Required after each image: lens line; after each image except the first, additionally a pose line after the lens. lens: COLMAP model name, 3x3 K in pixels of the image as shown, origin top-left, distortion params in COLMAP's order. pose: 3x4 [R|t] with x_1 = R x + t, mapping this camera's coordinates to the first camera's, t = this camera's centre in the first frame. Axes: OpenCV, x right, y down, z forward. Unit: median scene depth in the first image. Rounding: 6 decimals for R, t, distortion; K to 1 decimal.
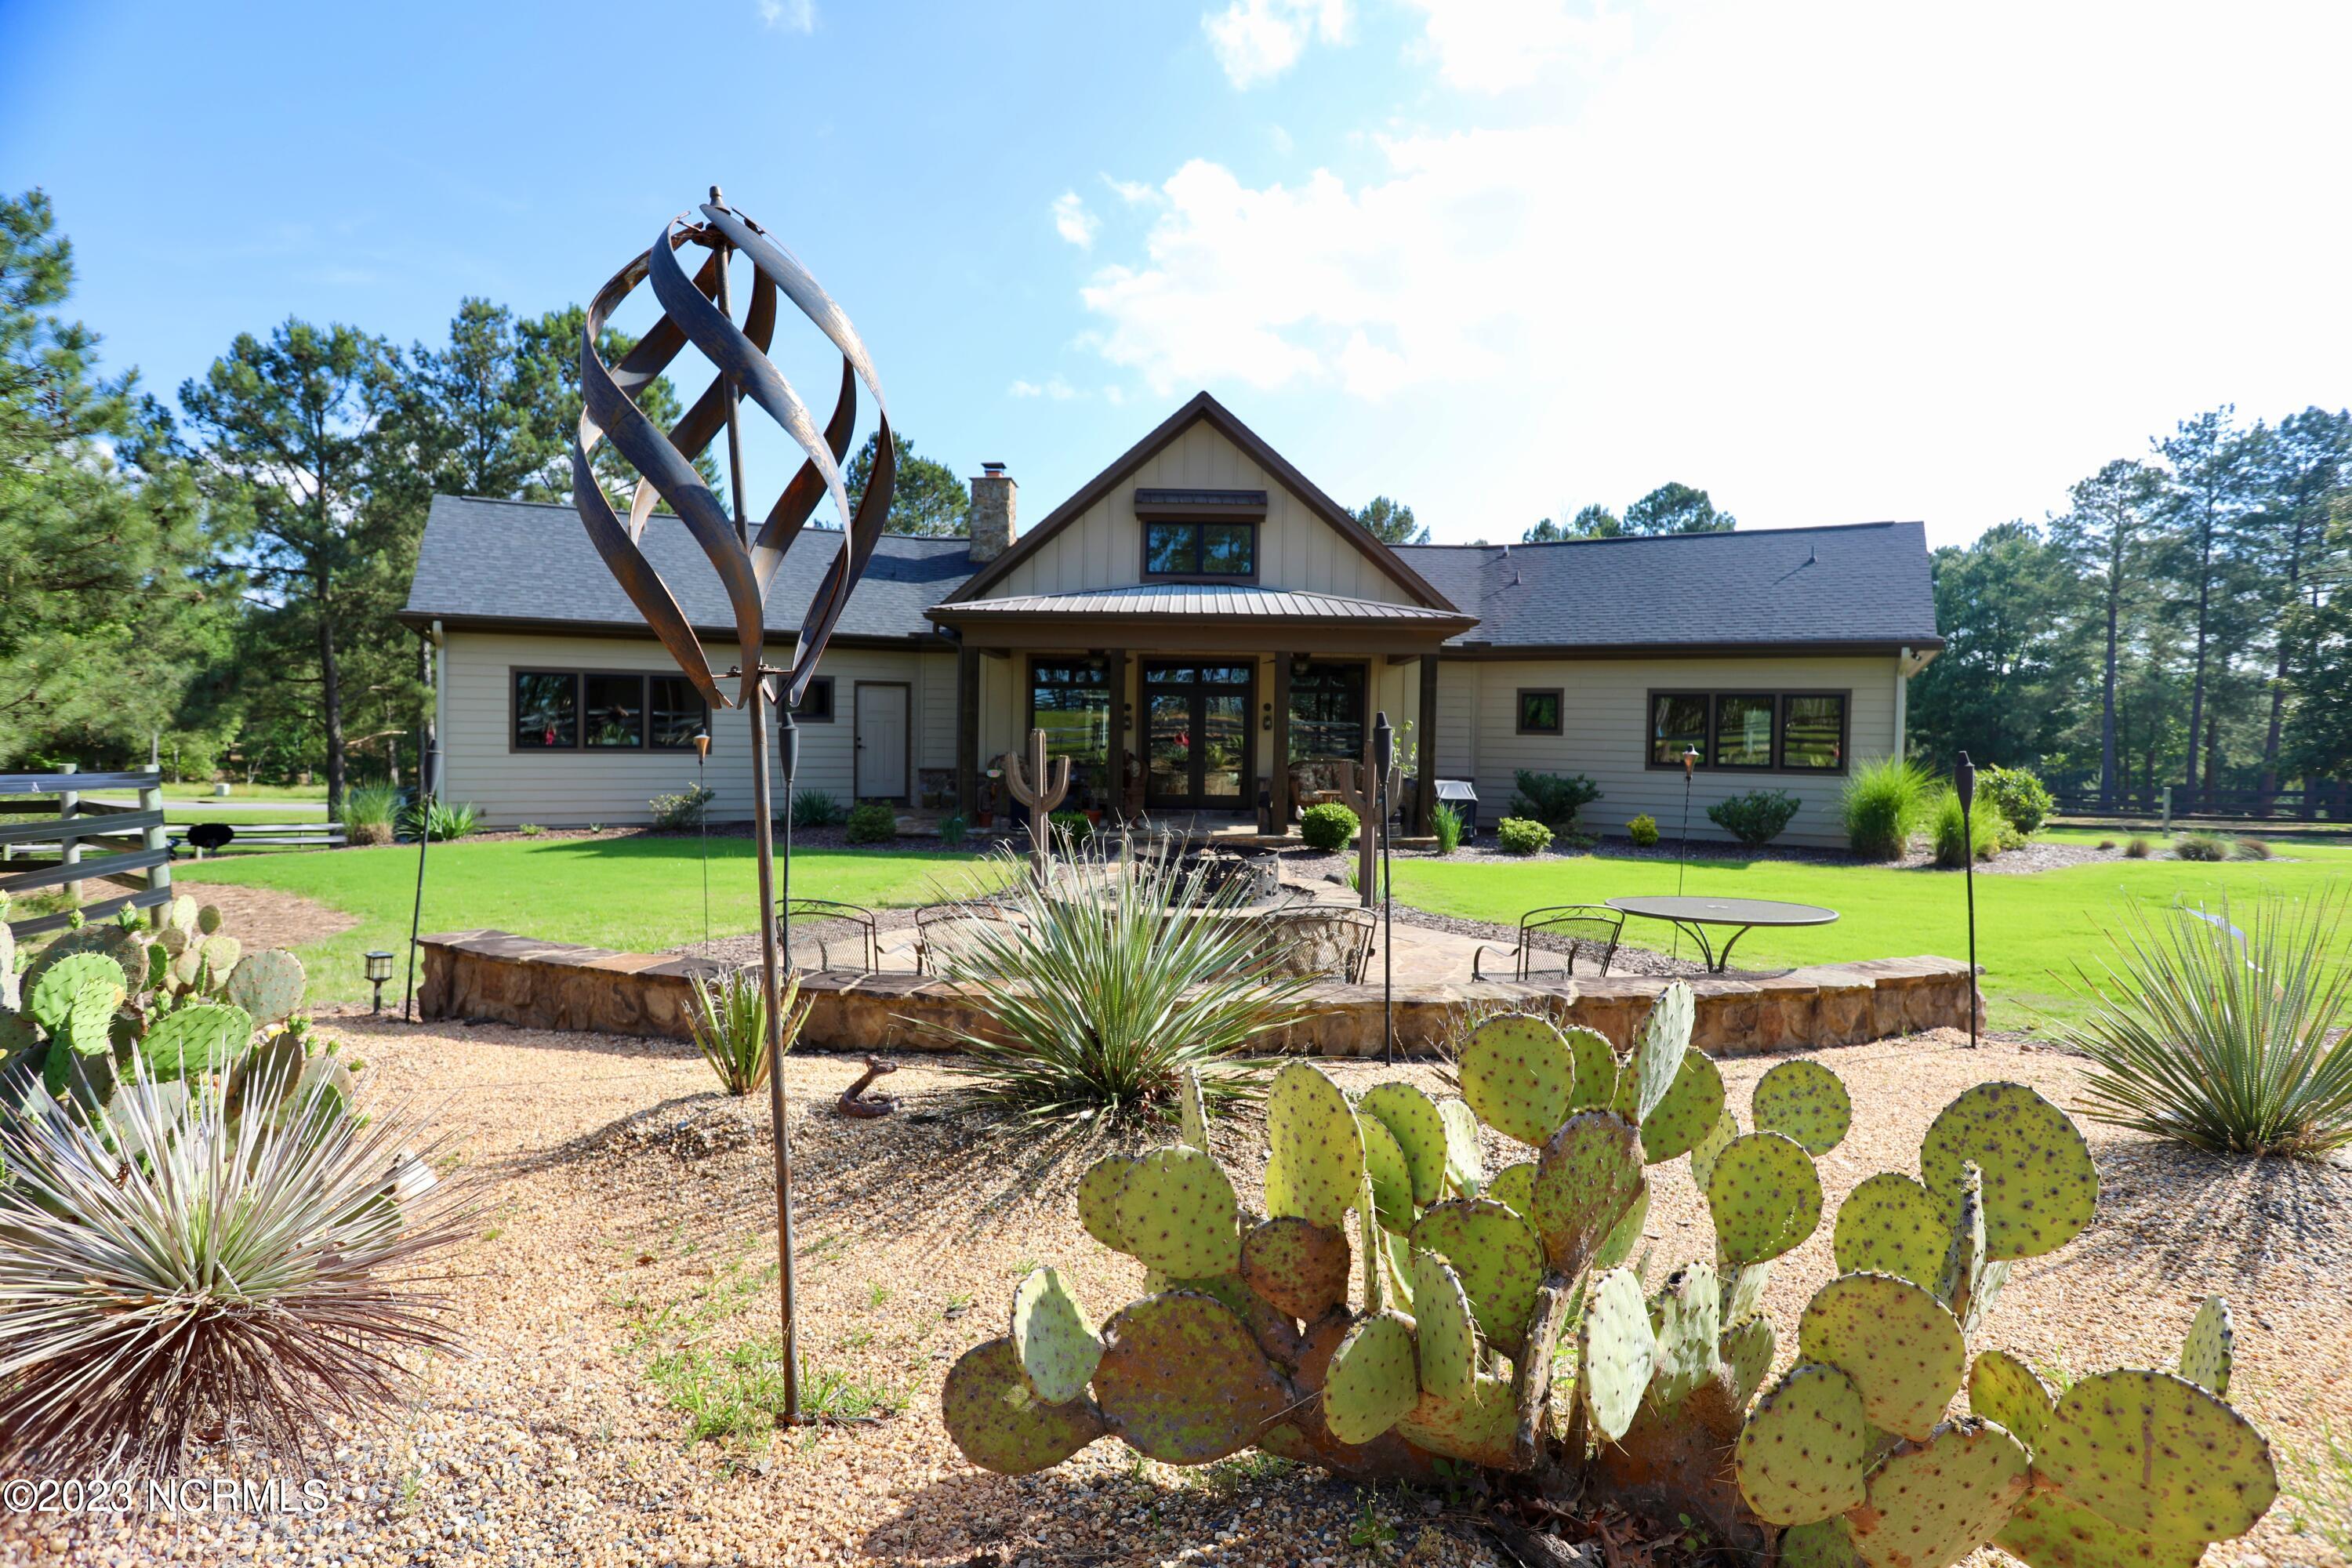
lens RADIAL K [[1159.5, 0, 1153.5], [0, 1159.5, 788.9], [0, 0, 1]] dist [-0.042741, 0.000824]
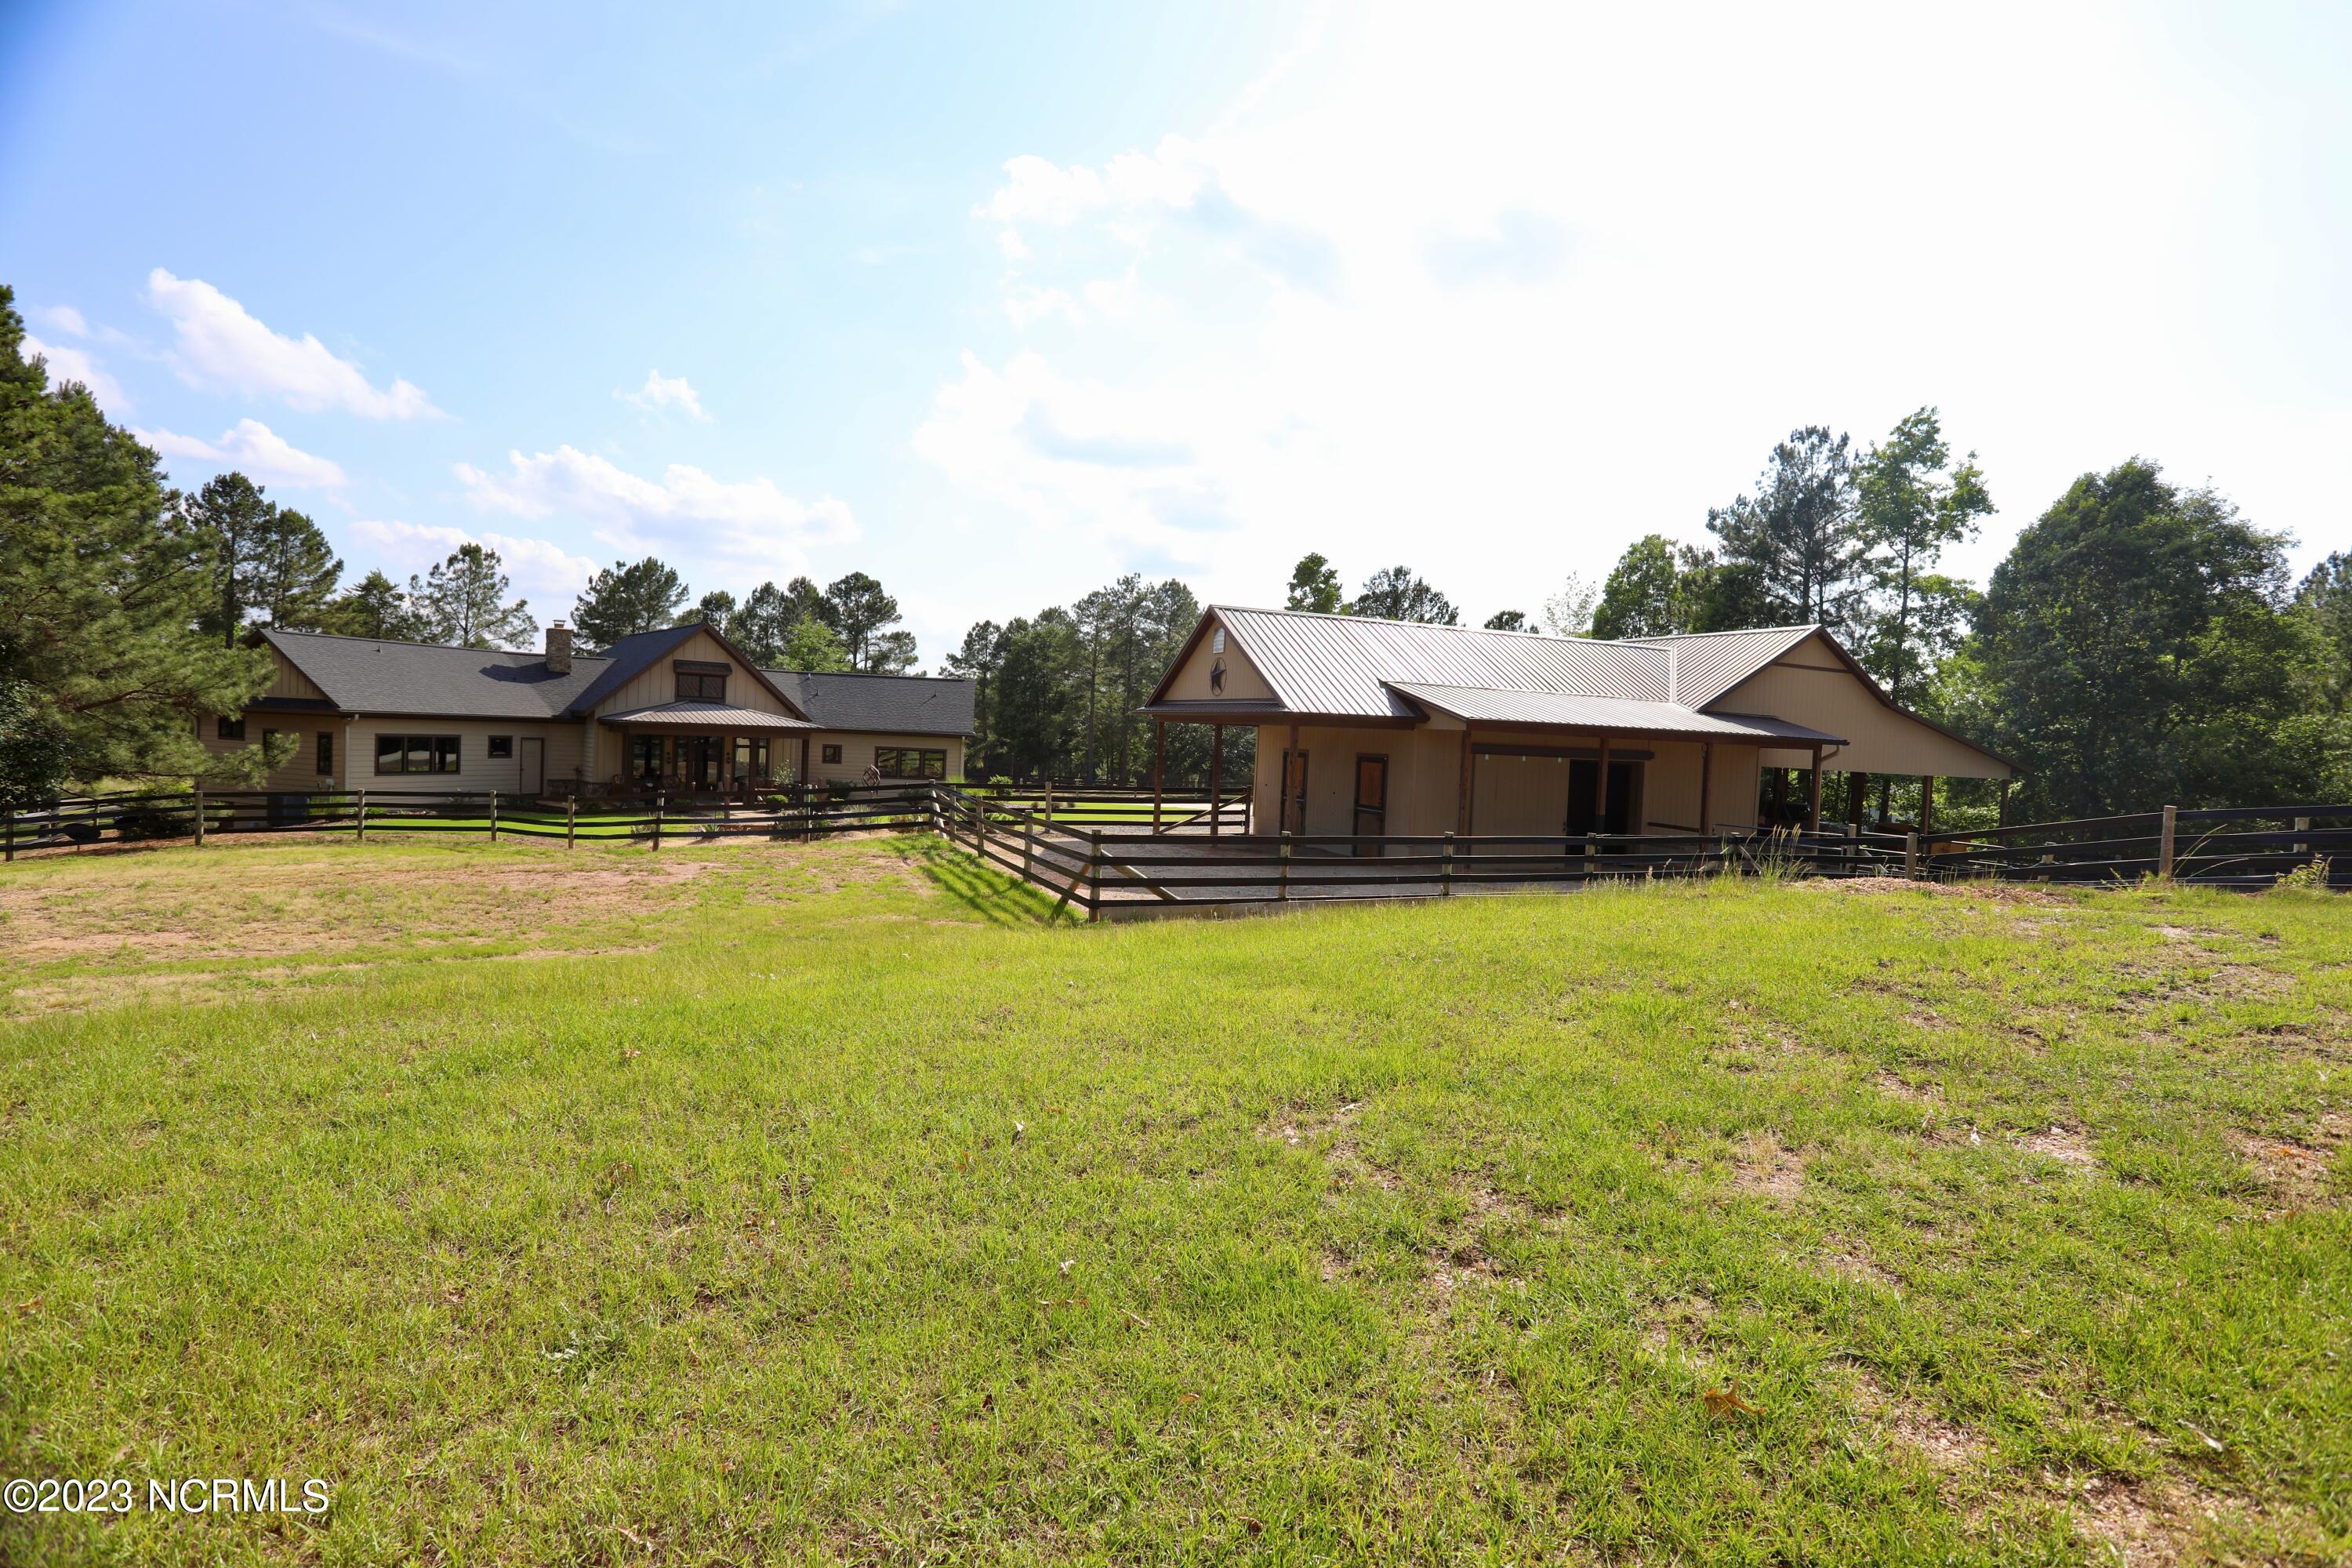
lens RADIAL K [[1159.5, 0, 1153.5], [0, 1159.5, 788.9], [0, 0, 1]] dist [-0.042741, 0.000824]
pose [[0.766671, -0.017115, 0.641813, -0.696214], [0.003401, 0.999739, 0.022597, -0.046119], [-0.642032, -0.015142, 0.766529, -1.273085]]
